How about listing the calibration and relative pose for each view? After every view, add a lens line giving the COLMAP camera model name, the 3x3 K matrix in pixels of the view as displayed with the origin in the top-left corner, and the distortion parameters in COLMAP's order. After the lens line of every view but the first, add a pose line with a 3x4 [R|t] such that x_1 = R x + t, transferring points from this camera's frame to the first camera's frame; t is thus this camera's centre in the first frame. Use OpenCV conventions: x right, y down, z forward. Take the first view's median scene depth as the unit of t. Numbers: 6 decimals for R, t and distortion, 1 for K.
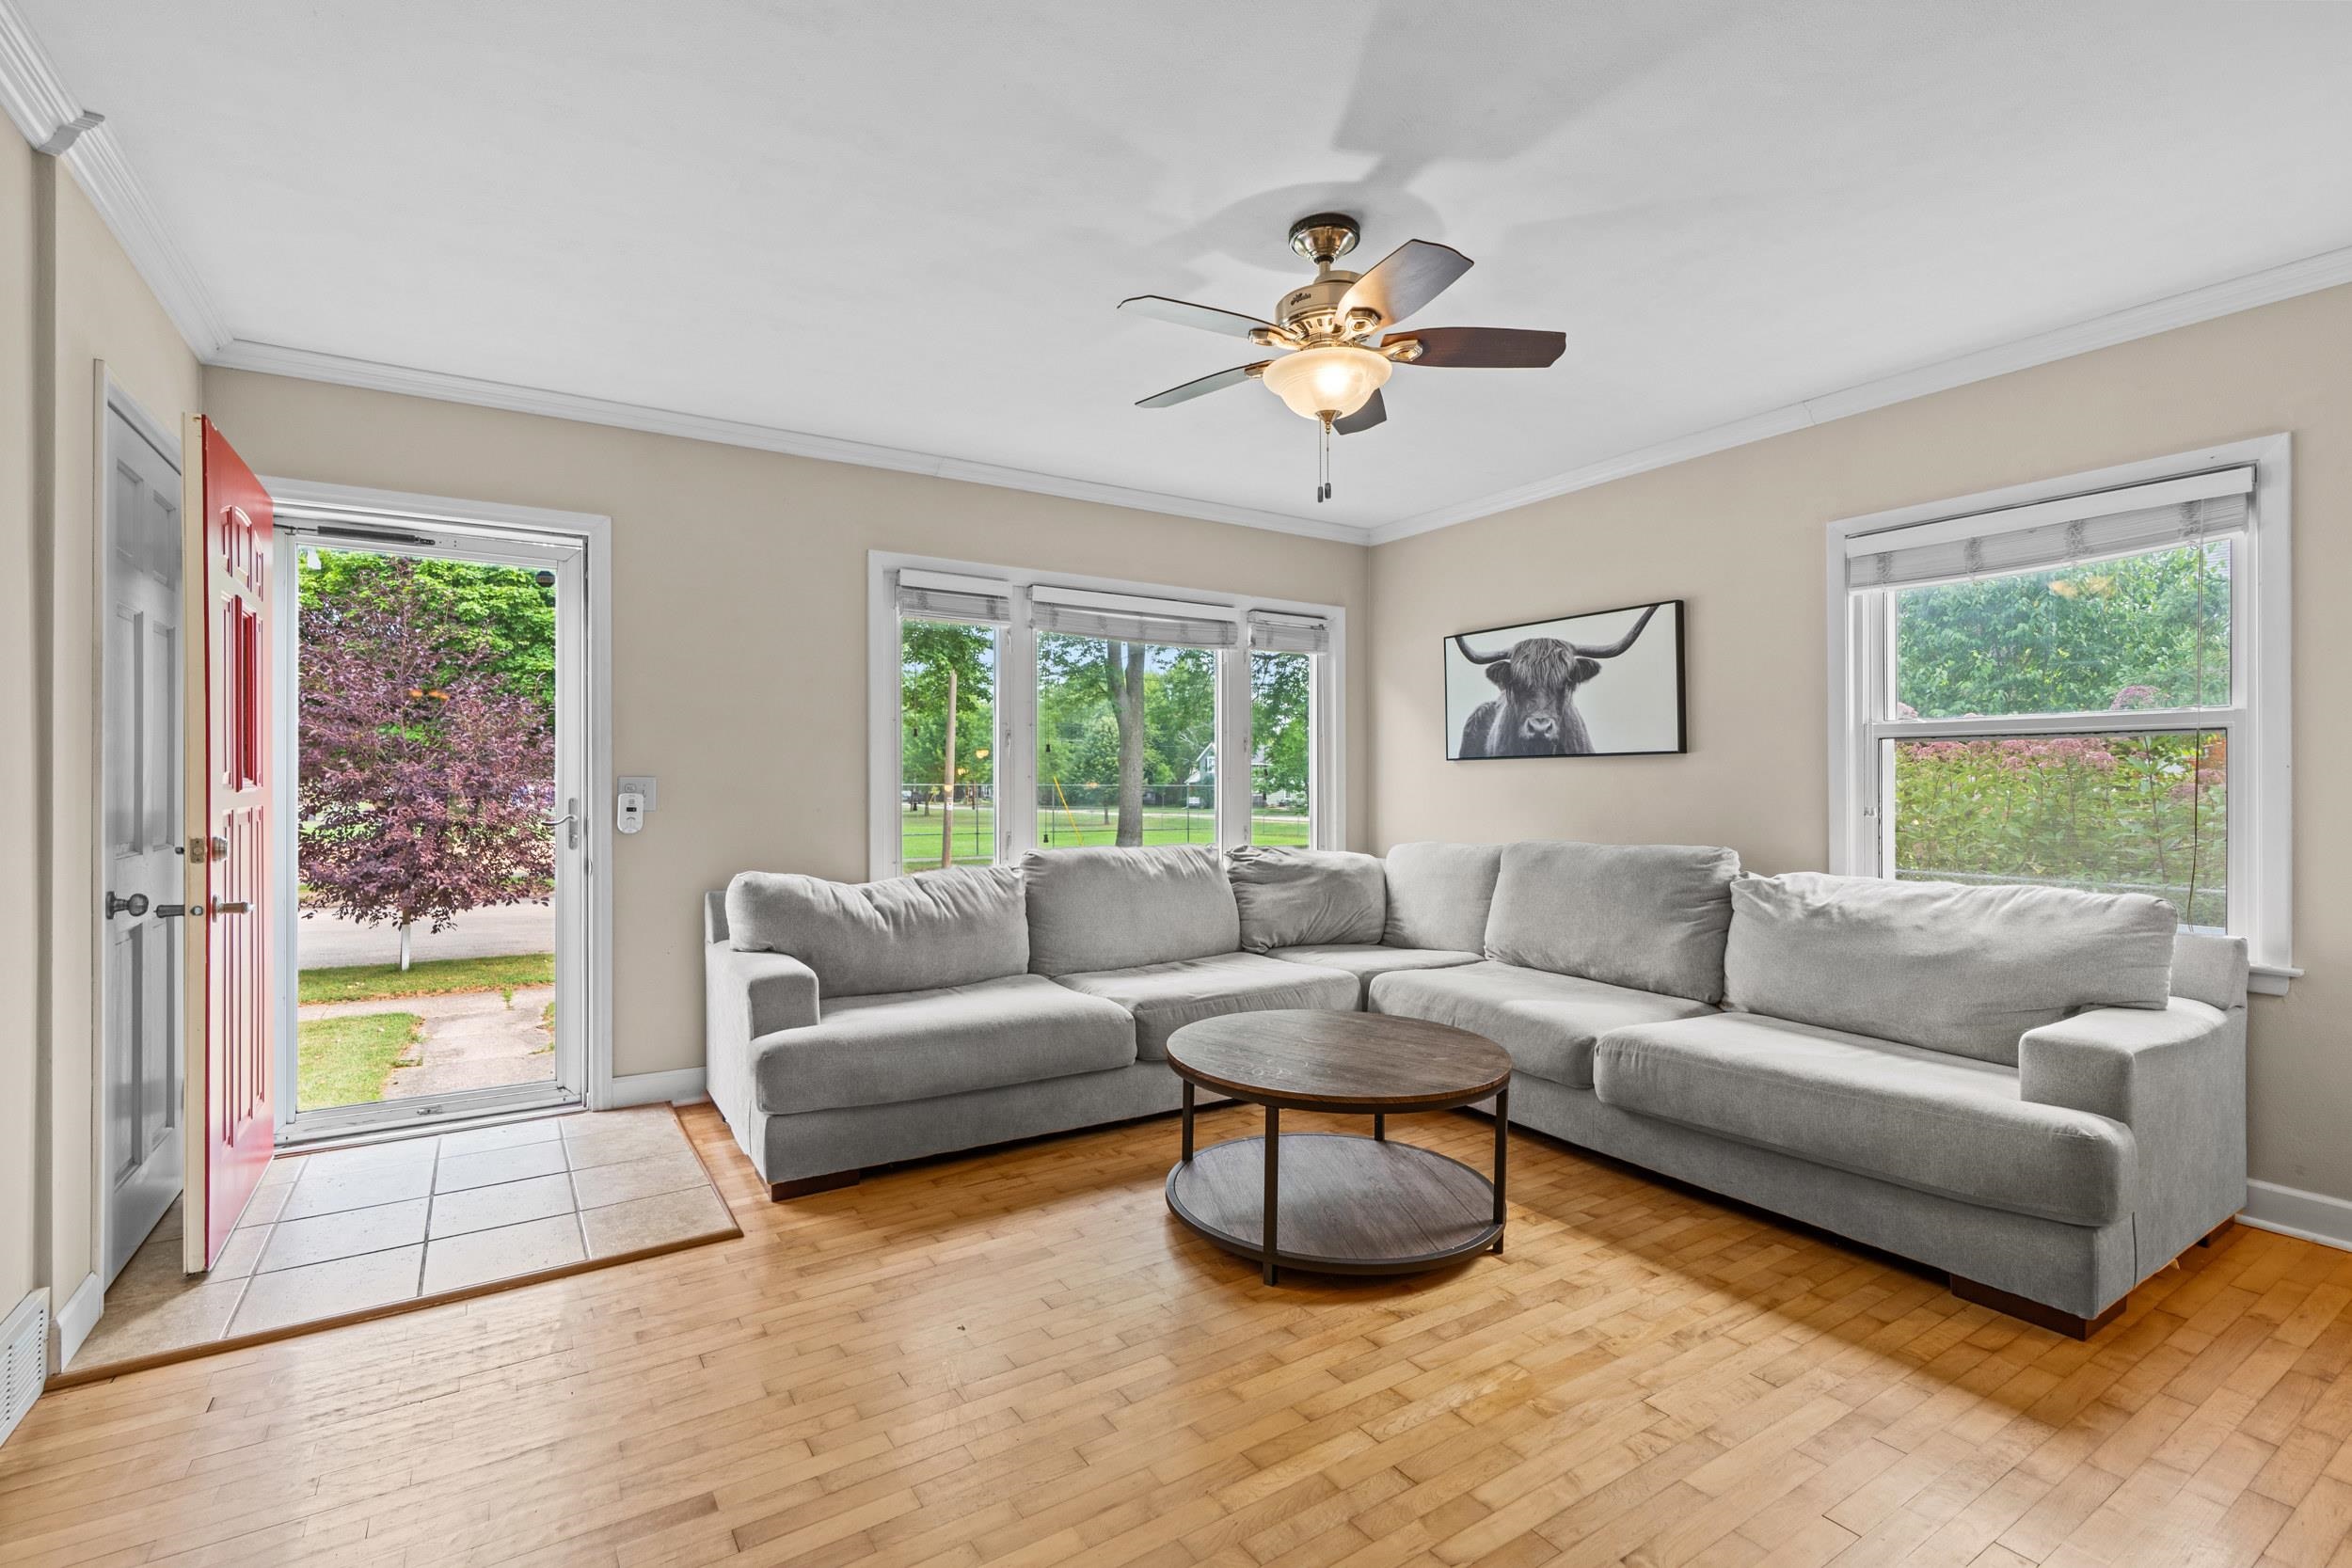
lens RADIAL K [[1066.7, 0, 1164.5], [0, 1066.7, 782.7], [0, 0, 1]] dist [-0.000827, 0.000069]
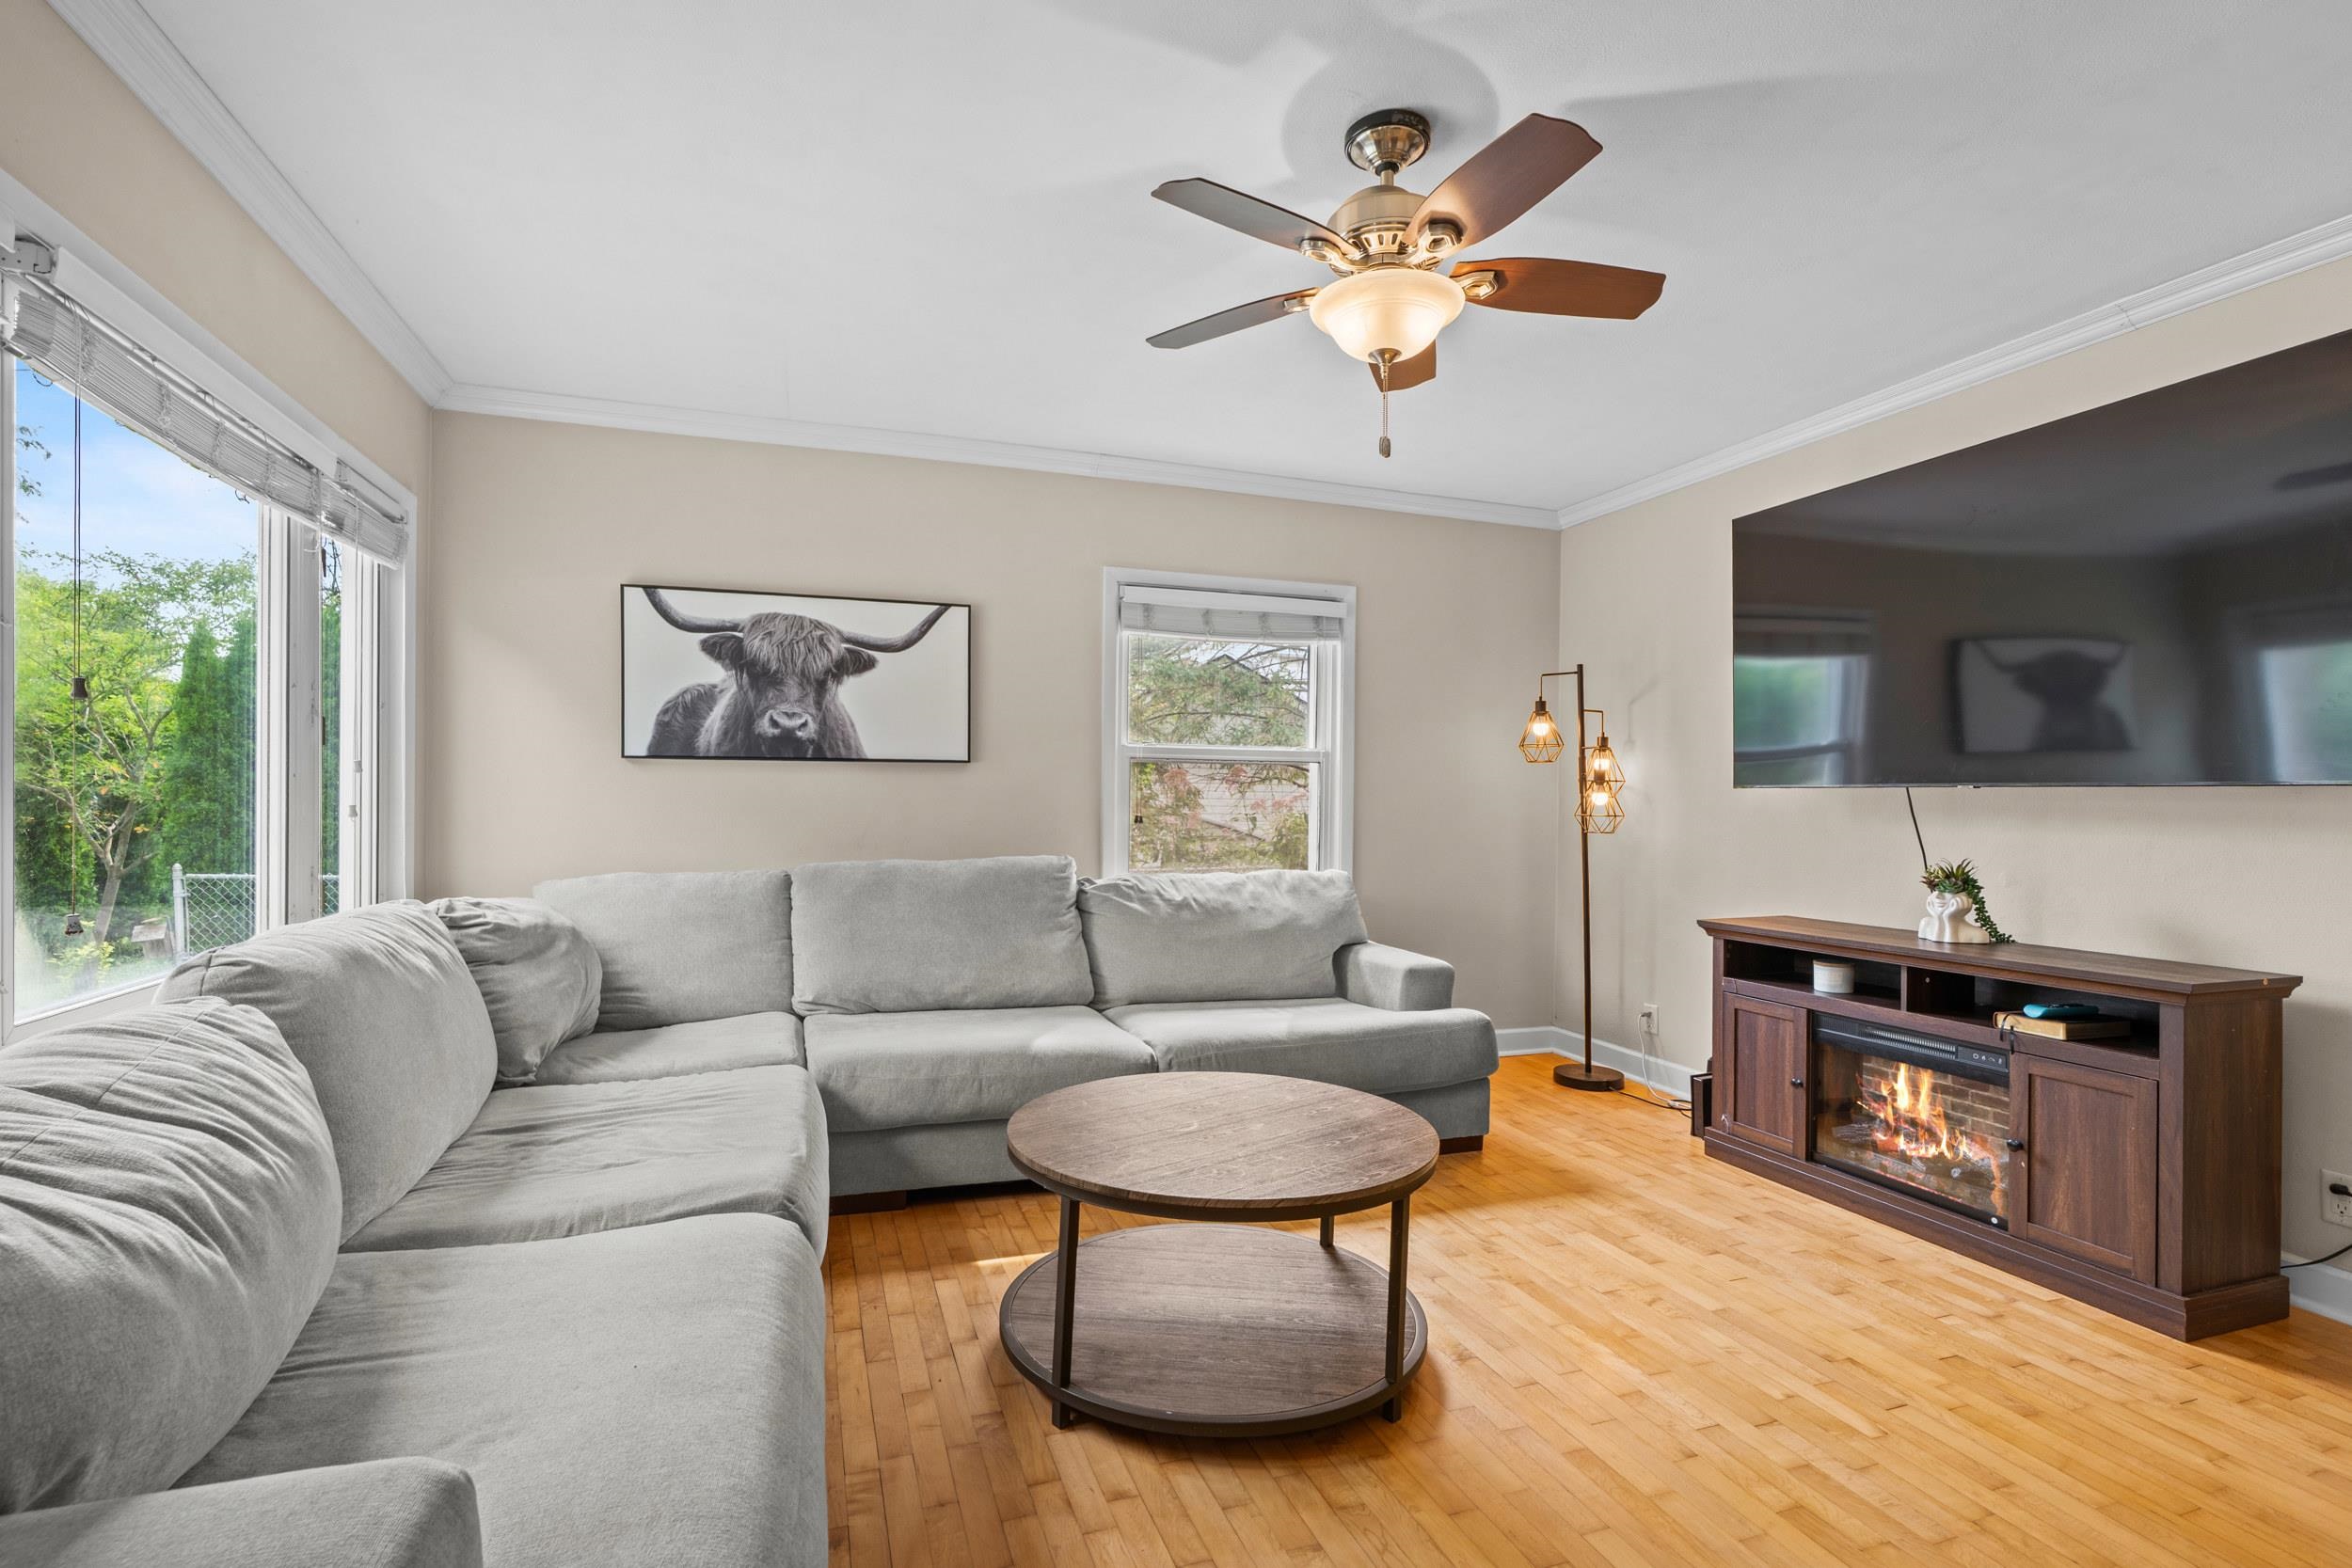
lens RADIAL K [[1082.1, 0, 1171.4], [0, 1082.1, 801.6], [0, 0, 1]] dist [-0.015086, 0.007262]
pose [[0.229265, 0.001737, 0.973363, -0.620007], [-0.009519, 0.999955, 0.000458, 0.008120], [-0.973318, -0.009370, 0.229271, 0.840086]]
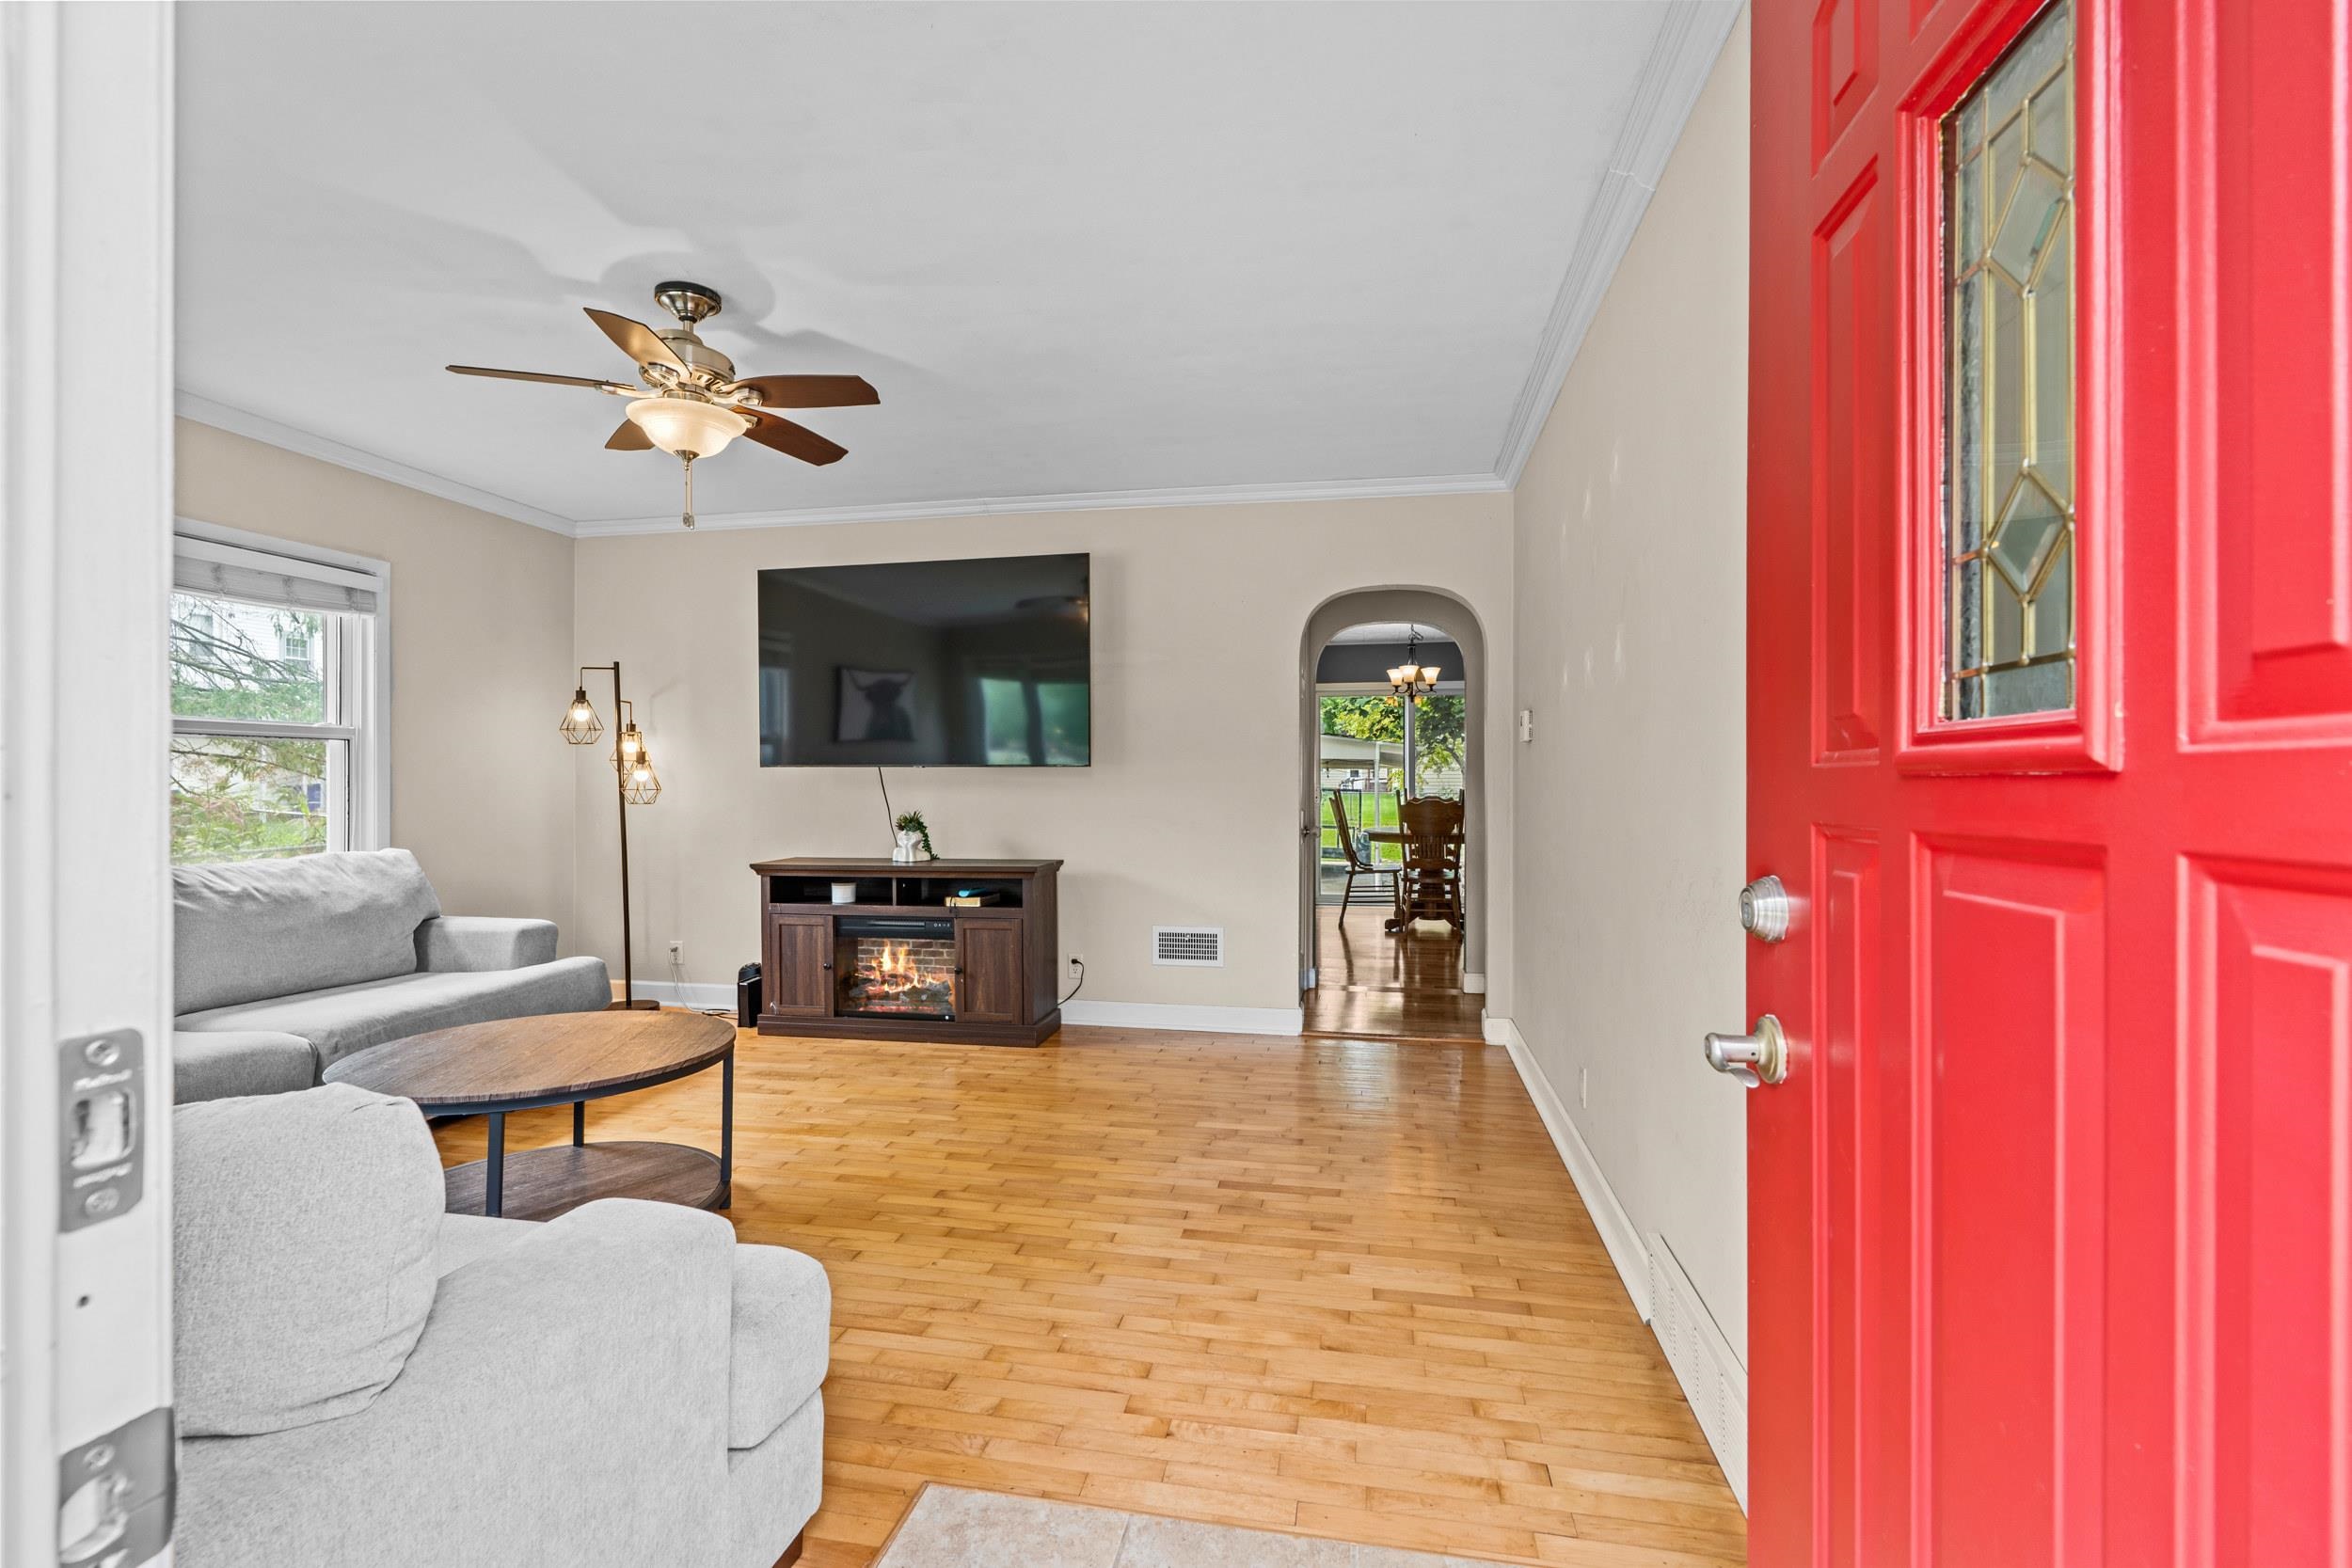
lens RADIAL K [[1065.0, 0, 1165.4], [0, 1065.0, 779.1], [0, 0, 1]] dist [-0.001460, 0.000124]
pose [[-0.727091, 0.003712, 0.686531, -0.885405], [0.003562, 0.999992, -0.001635, 0.011219], [-0.686532, 0.001256, -0.727099, 1.292934]]
